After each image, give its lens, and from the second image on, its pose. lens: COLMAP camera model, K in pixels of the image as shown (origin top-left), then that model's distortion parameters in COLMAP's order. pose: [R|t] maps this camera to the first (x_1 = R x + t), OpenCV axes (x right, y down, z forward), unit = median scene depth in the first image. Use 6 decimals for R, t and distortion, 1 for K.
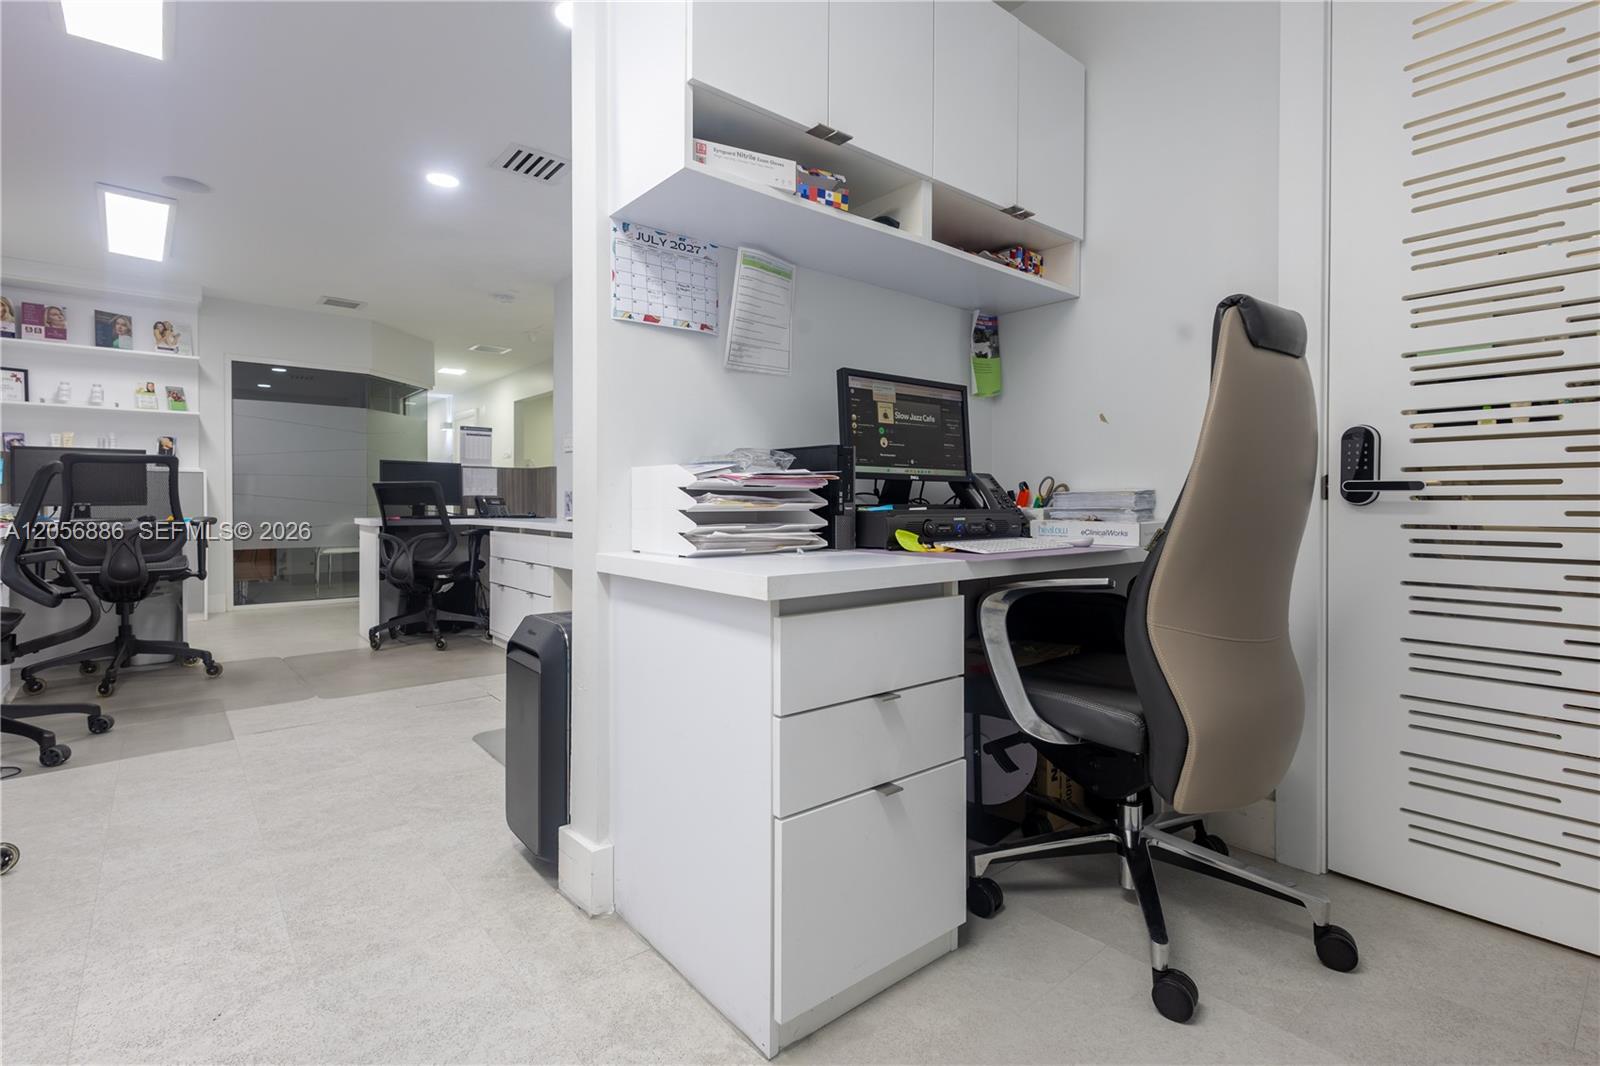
lens RADIAL K [[739.2, 0, 780.2], [0, 739.2, 508.8], [0, 0, 1]] dist [0.010895, -0.001335]
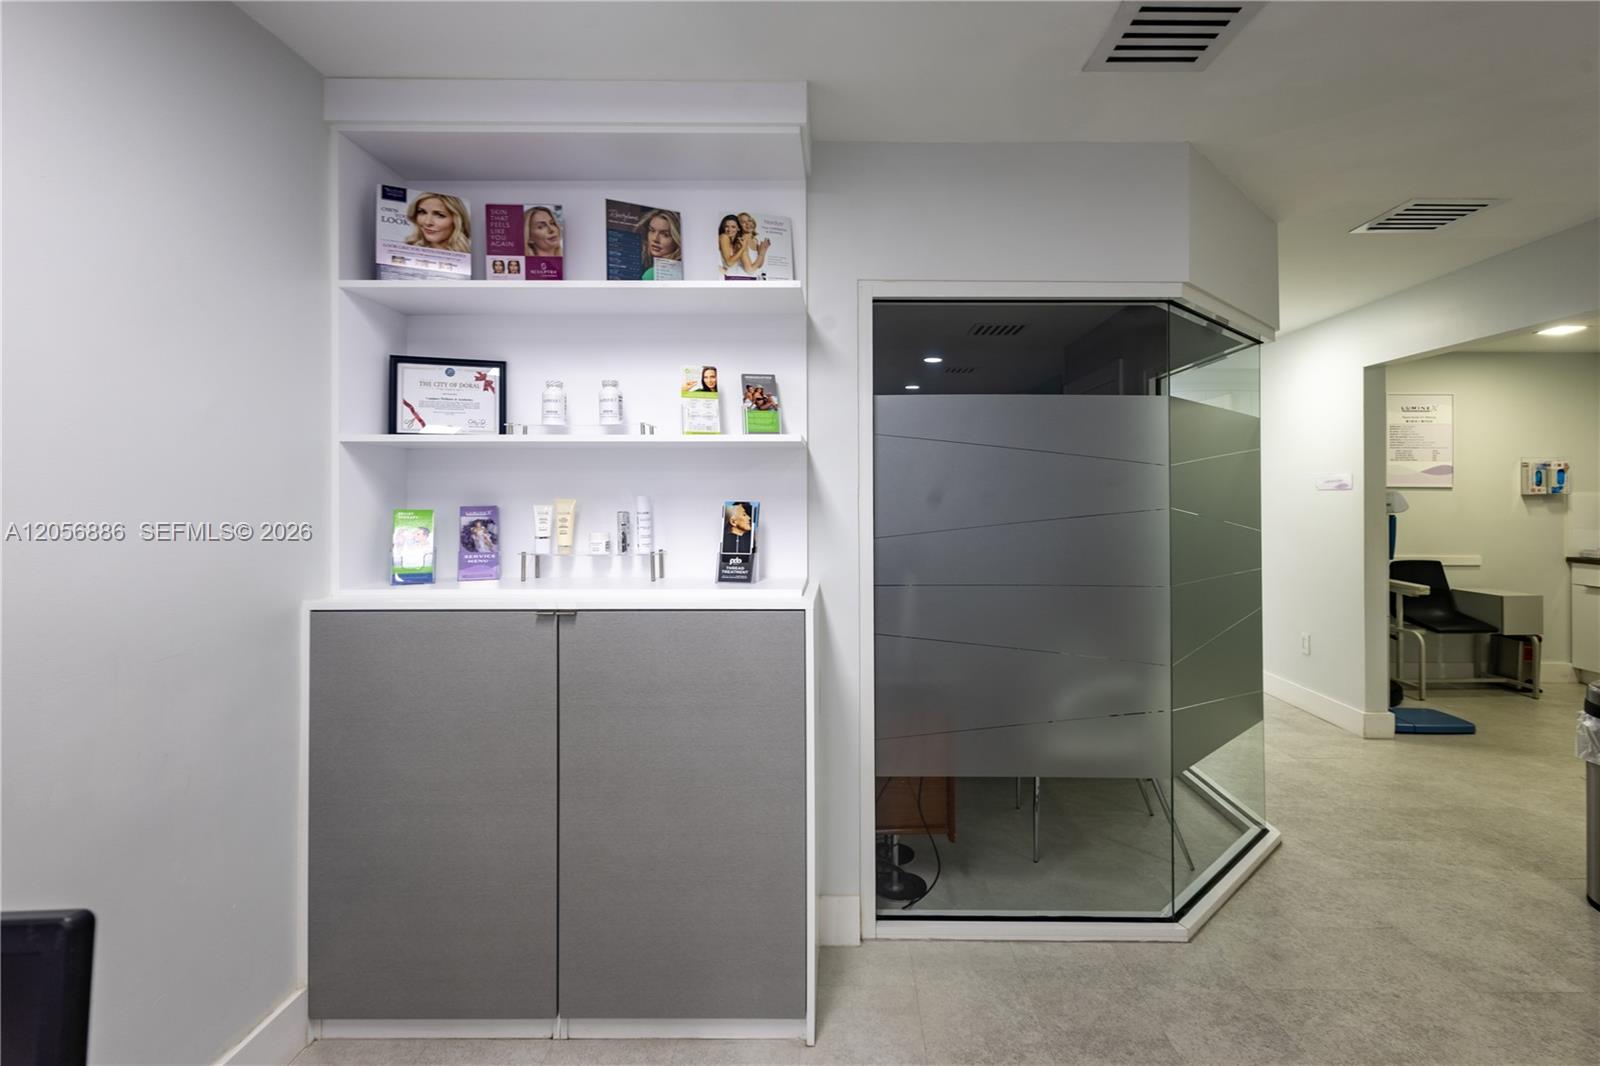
lens RADIAL K [[739.2, 0, 827.2], [0, 739.2, 501.0], [0, 0, 1]] dist [0.010895, -0.001335]
pose [[0.776731, 0.008247, -0.629779, -0.547754], [-0.003886, 0.999958, 0.008302, -0.101656], [0.629821, -0.004001, 0.776730, 0.732372]]
